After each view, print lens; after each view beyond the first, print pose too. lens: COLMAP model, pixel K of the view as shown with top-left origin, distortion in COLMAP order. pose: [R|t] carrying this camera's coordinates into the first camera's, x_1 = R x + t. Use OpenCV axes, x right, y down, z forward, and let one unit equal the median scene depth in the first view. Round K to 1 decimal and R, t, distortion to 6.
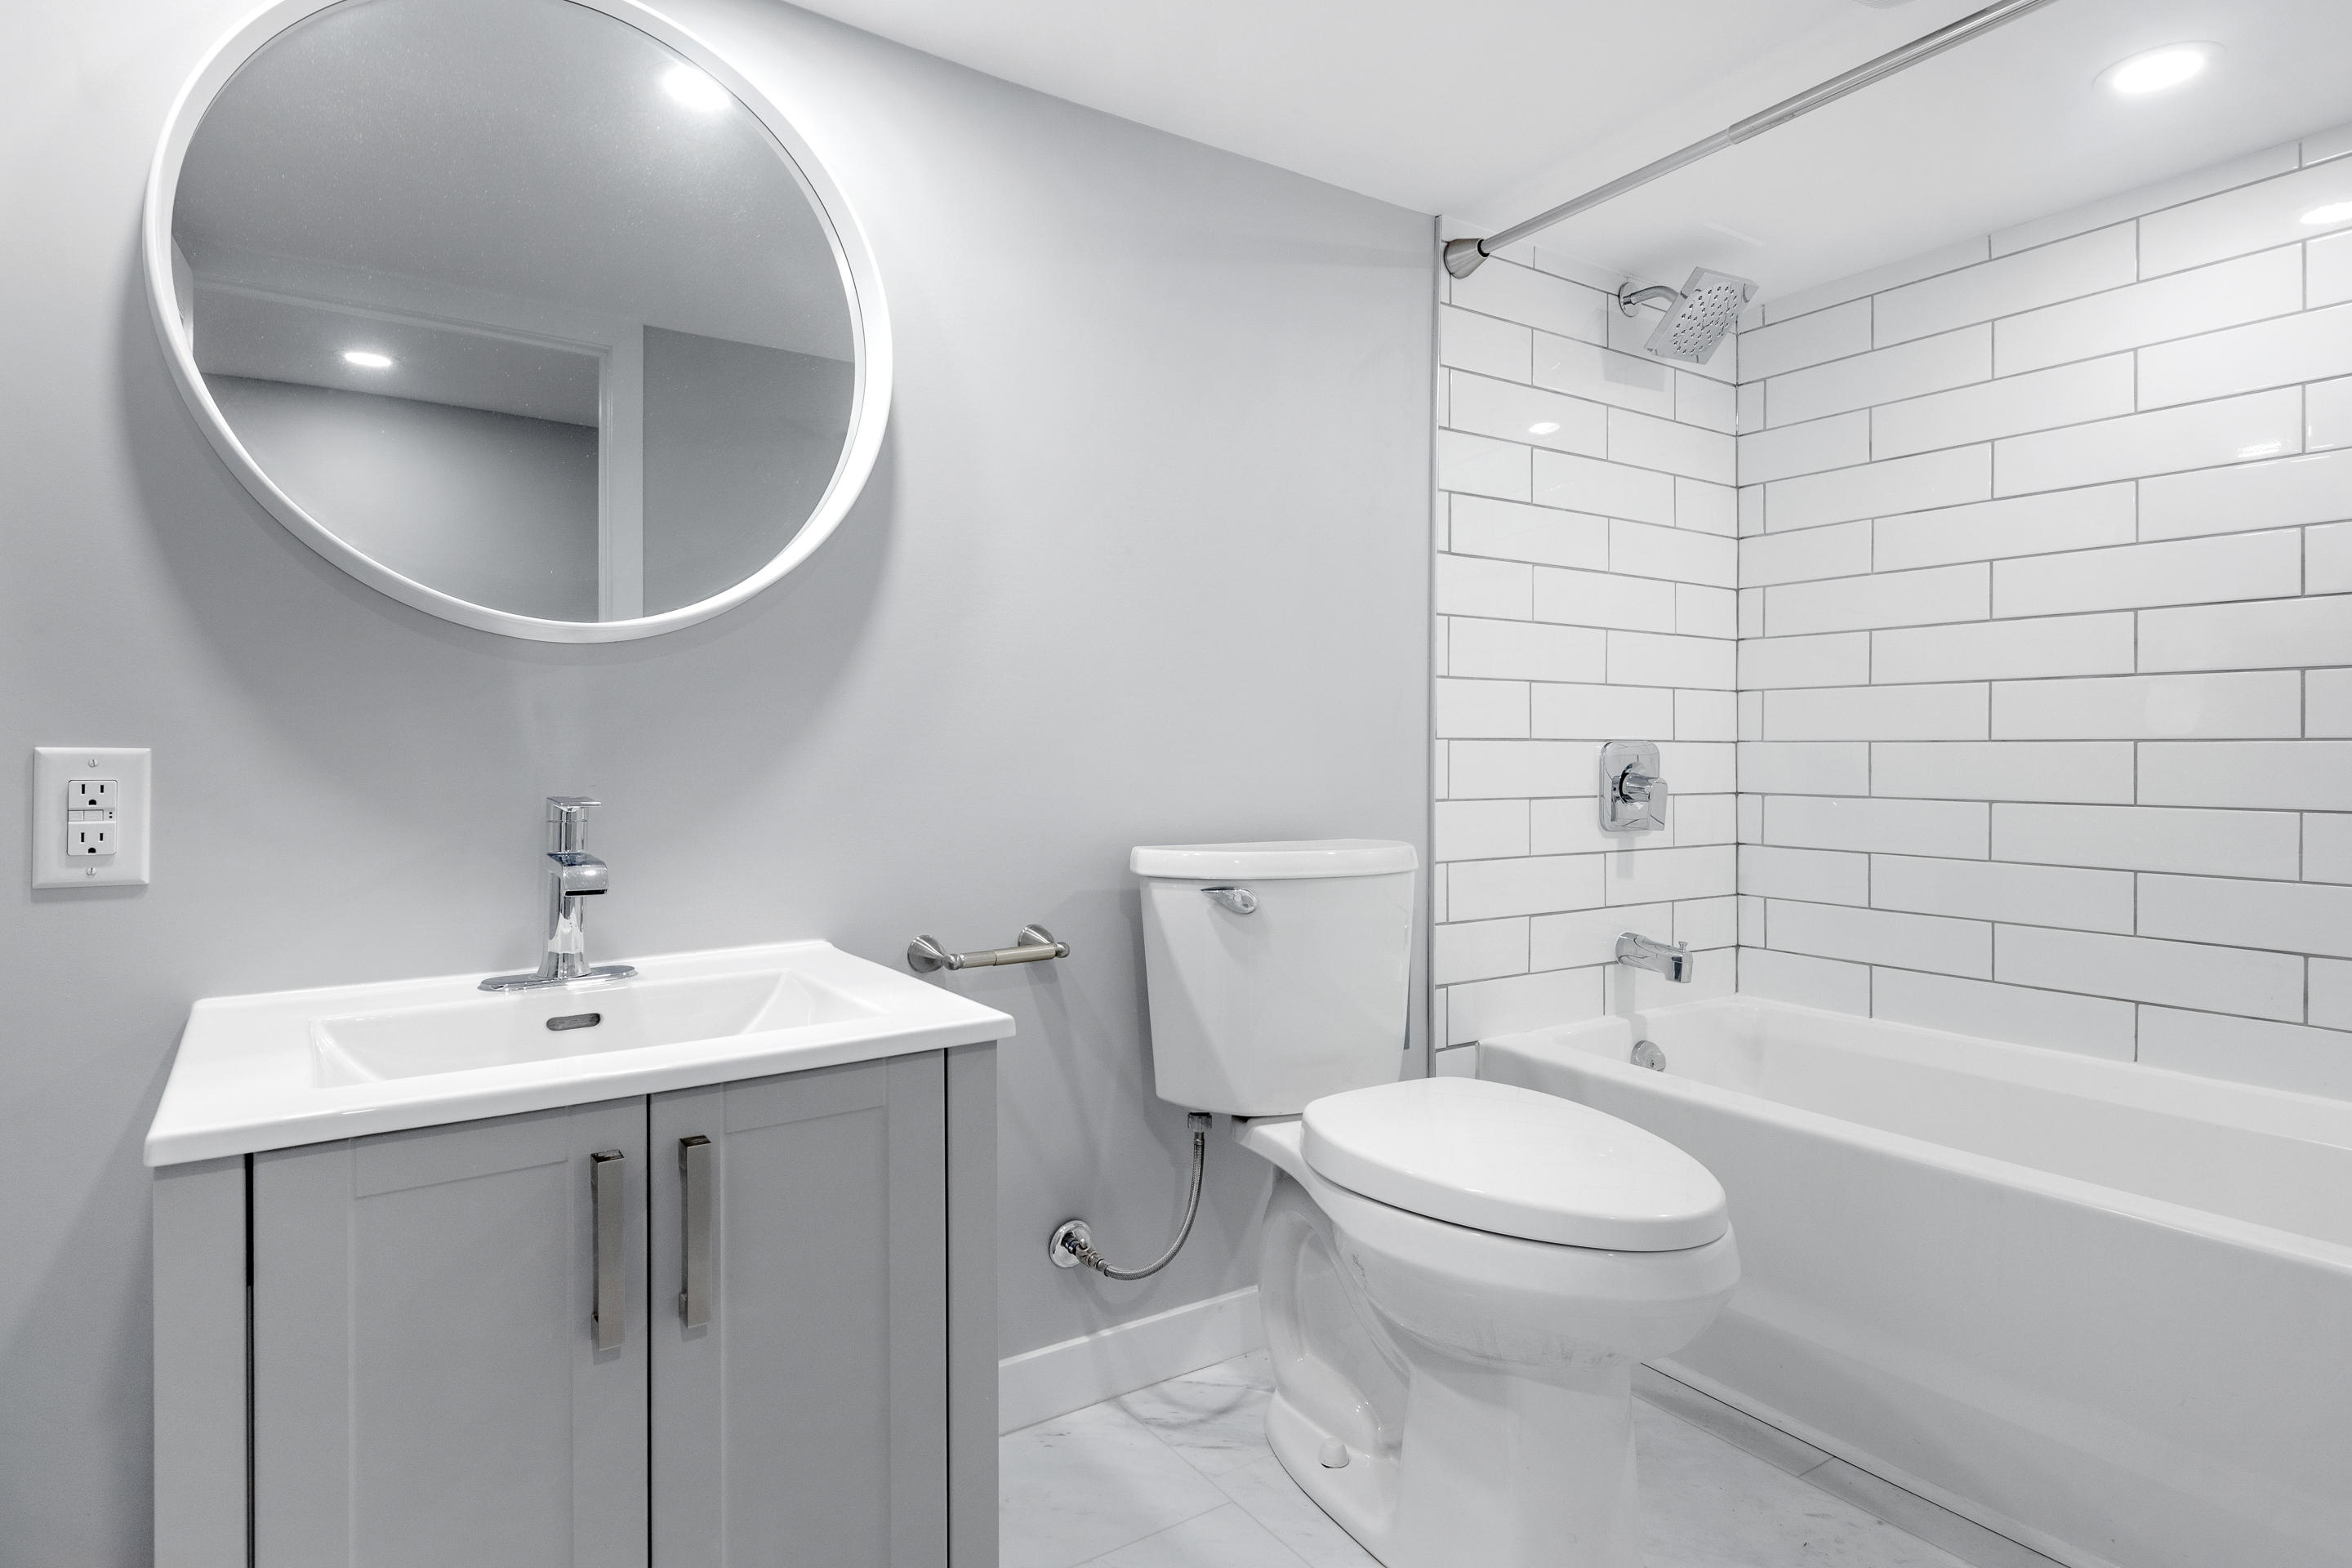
lens RADIAL K [[1290.2, 0, 1167.2], [0, 1290.2, 762.4], [0, 0, 1]] dist [0.000617, -0.002793]
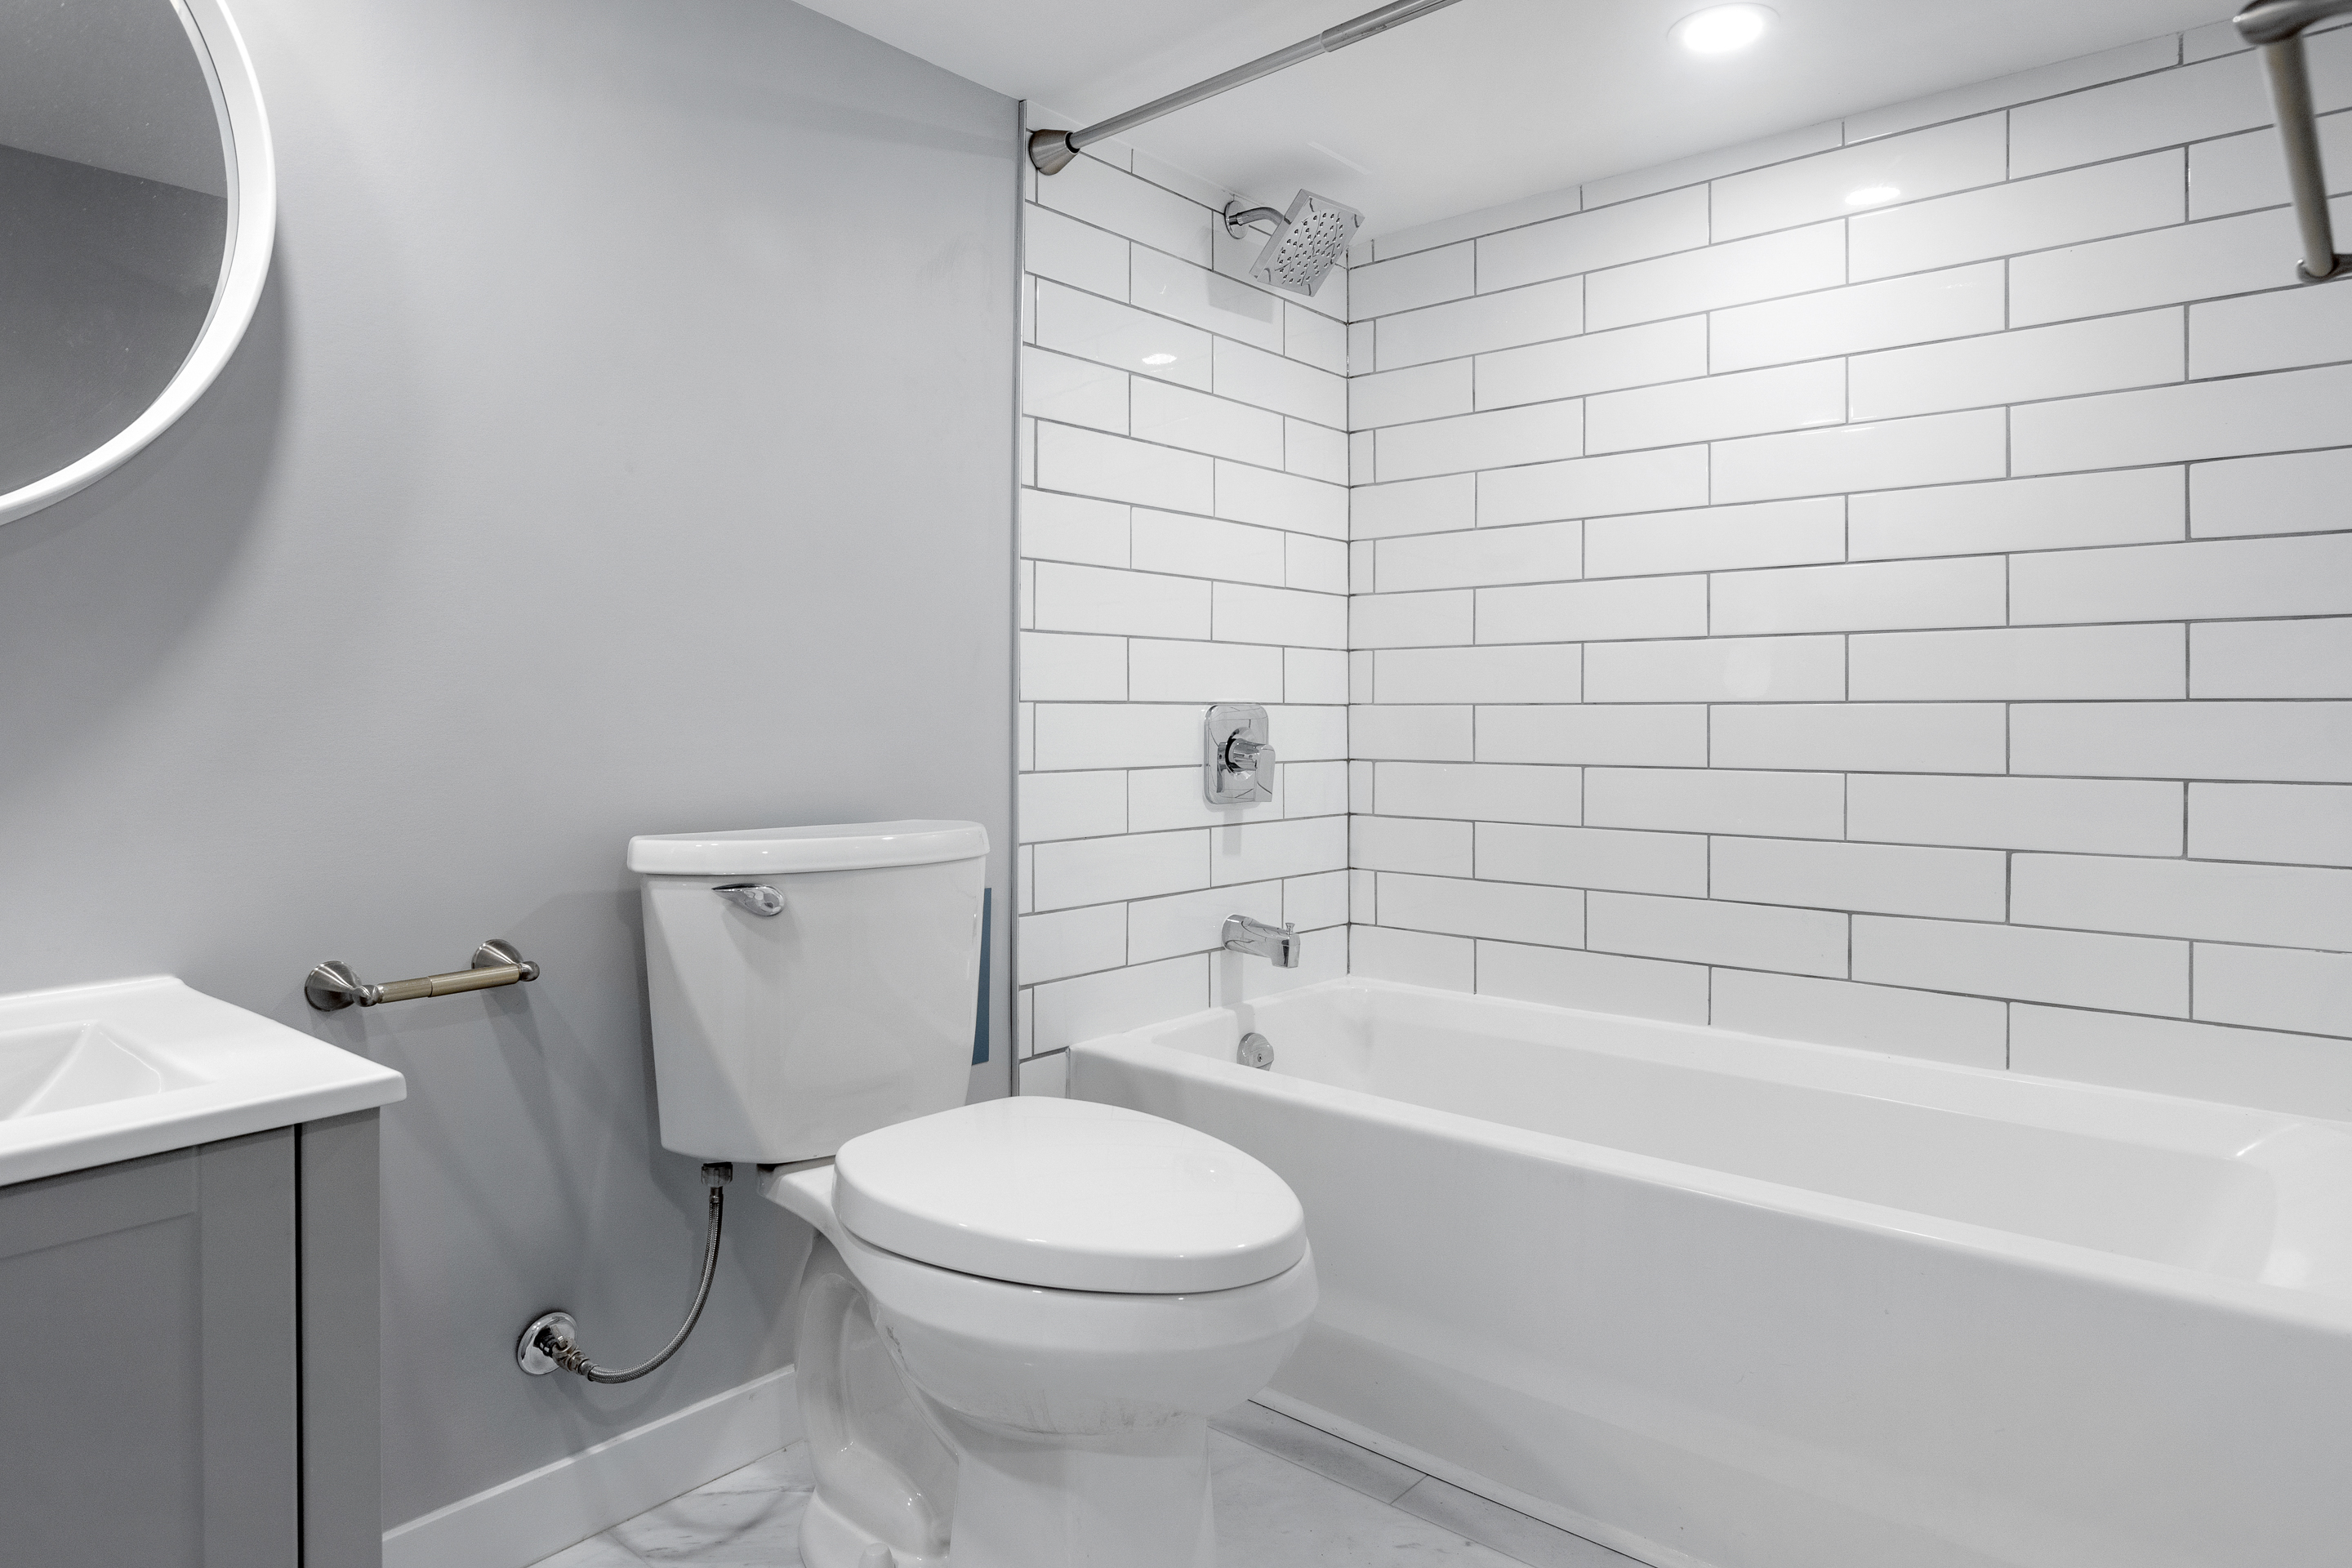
lens RADIAL K [[1406.6, 0, 1214.6], [0, 1406.6, 731.1], [0, 0, 1]] dist [-0.005535, -0.001953]
pose [[0.958893, -0.006008, 0.283703, 0.074917], [0.005210, 0.999980, 0.003570, -0.001318], [-0.283719, -0.001945, 0.958906, 0.064543]]
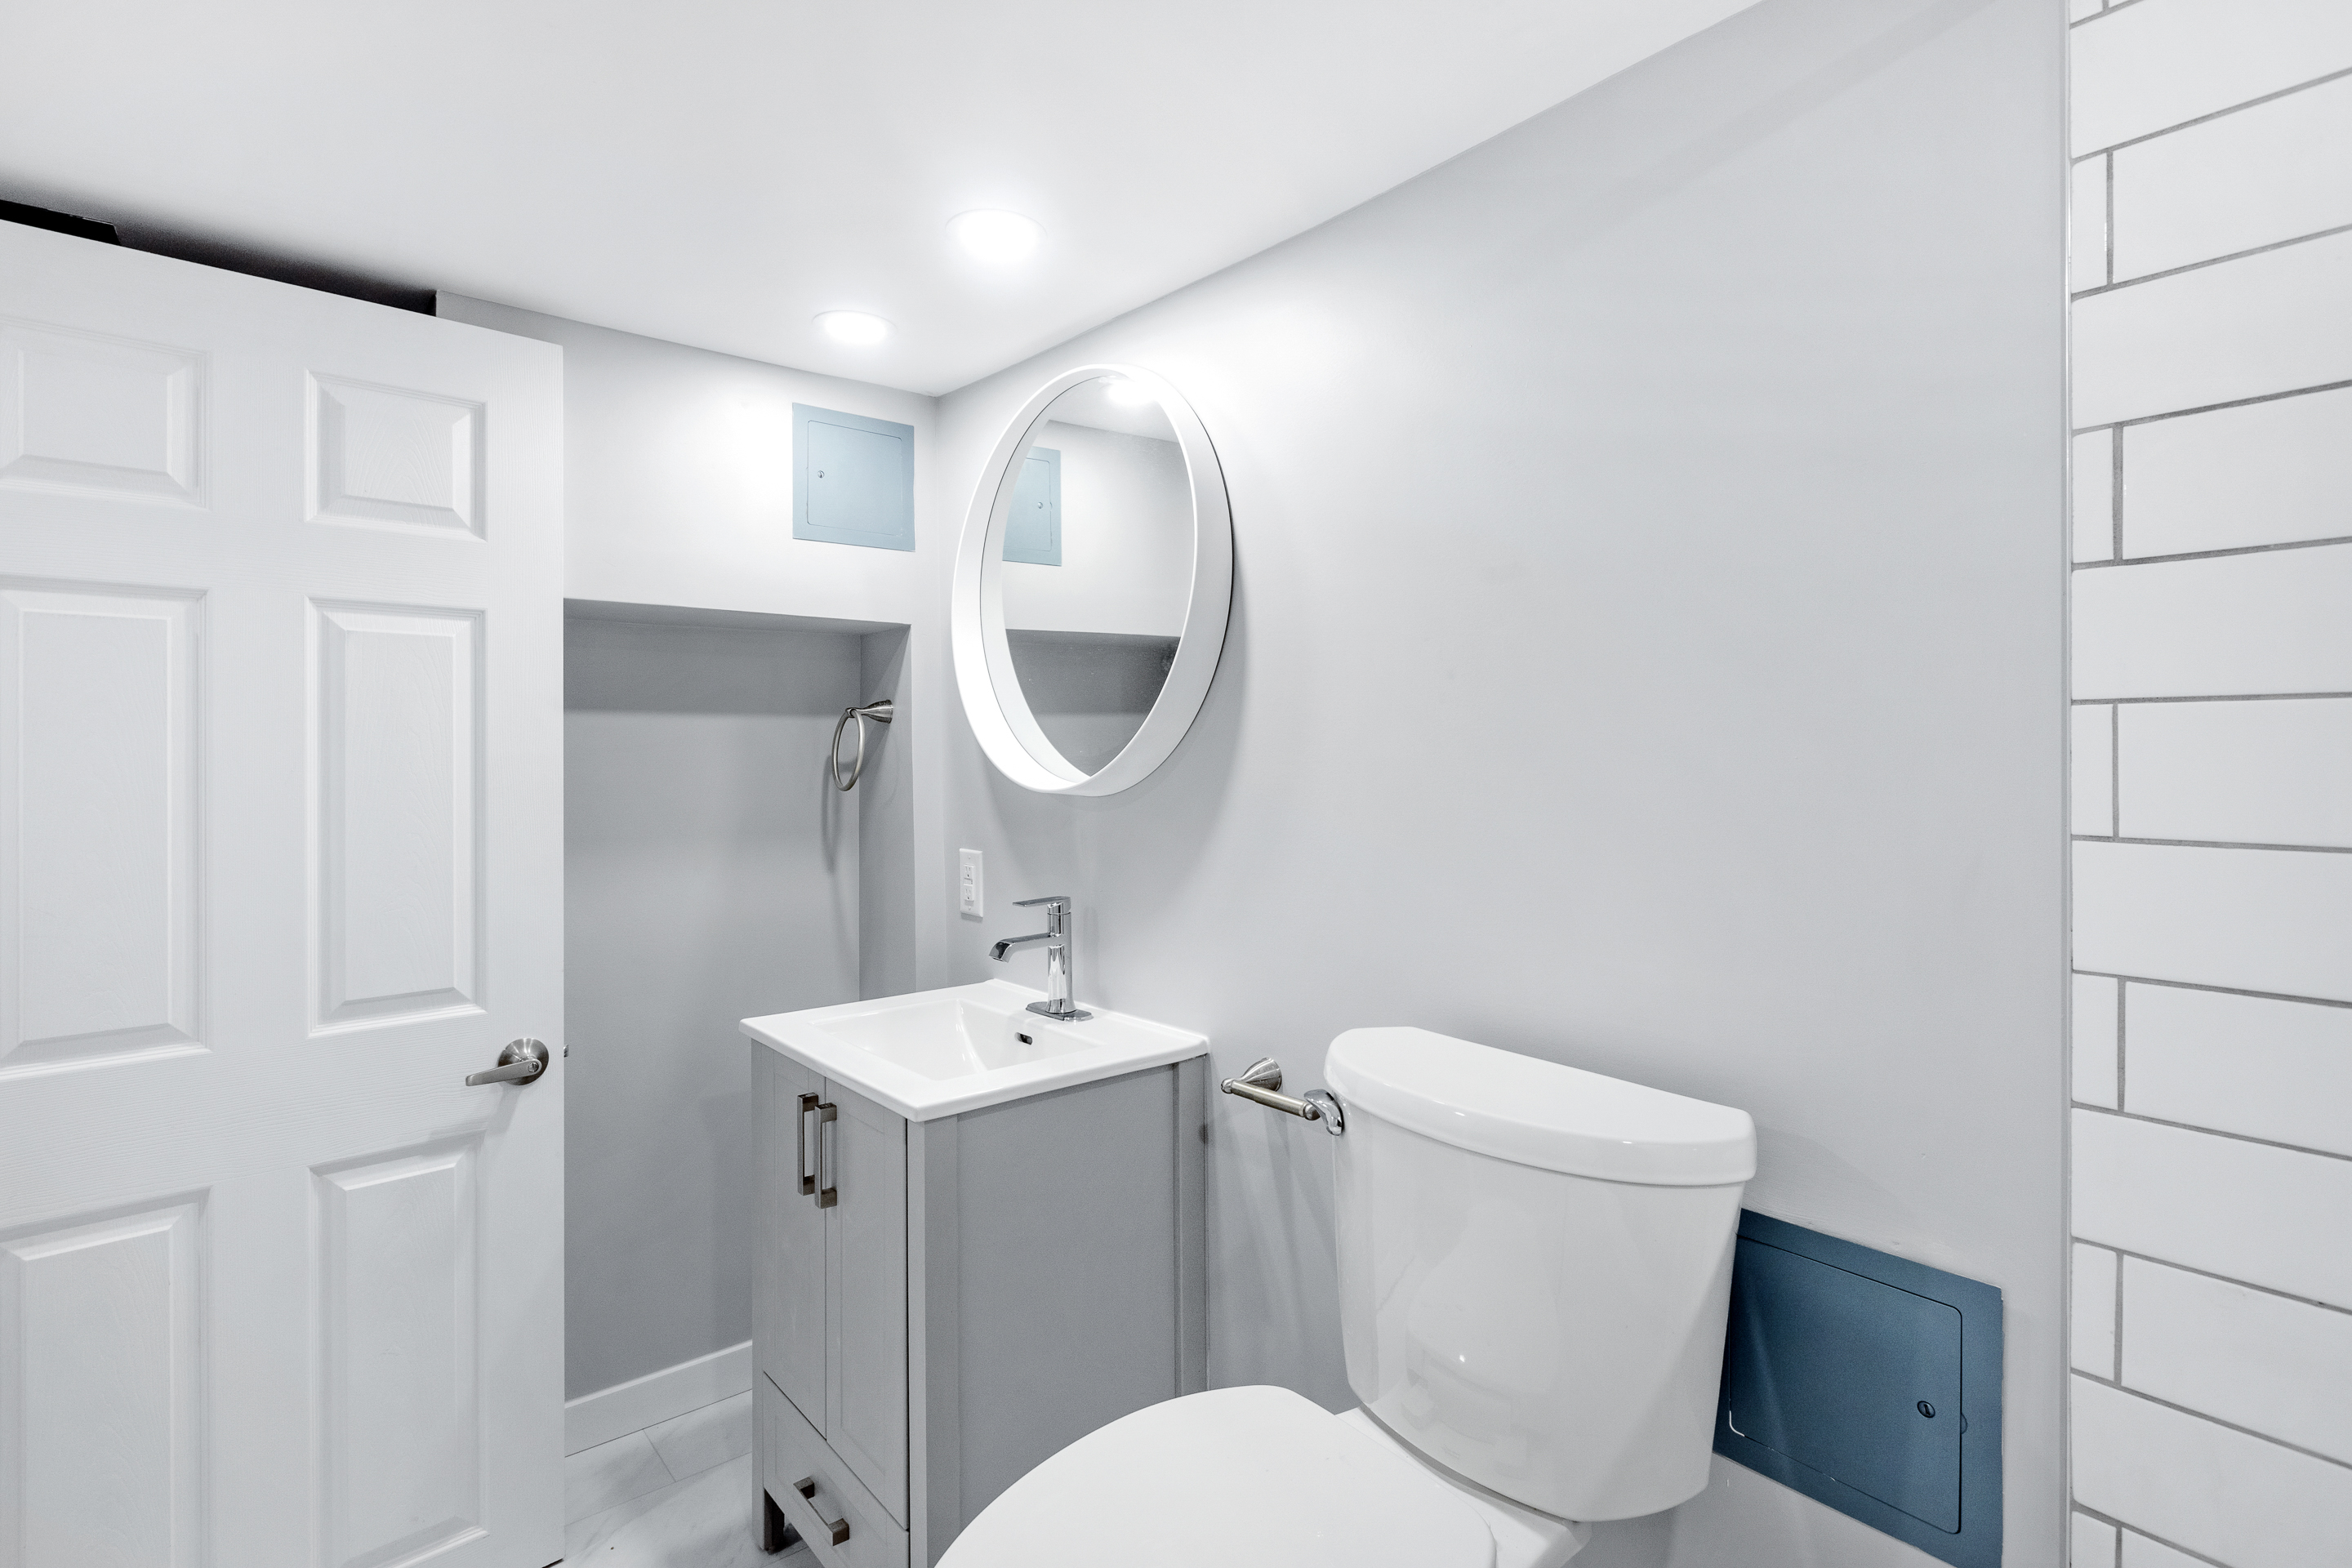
lens RADIAL K [[1138.7, 0, 1175.5], [0, 1138.7, 768.8], [0, 0, 1]] dist [-0.004336, -0.000436]
pose [[0.118495, 0.007809, -0.992924, 0.760524], [-0.006768, 0.999952, 0.007056, -0.114507], [0.992932, 0.005884, 0.118542, 0.793210]]
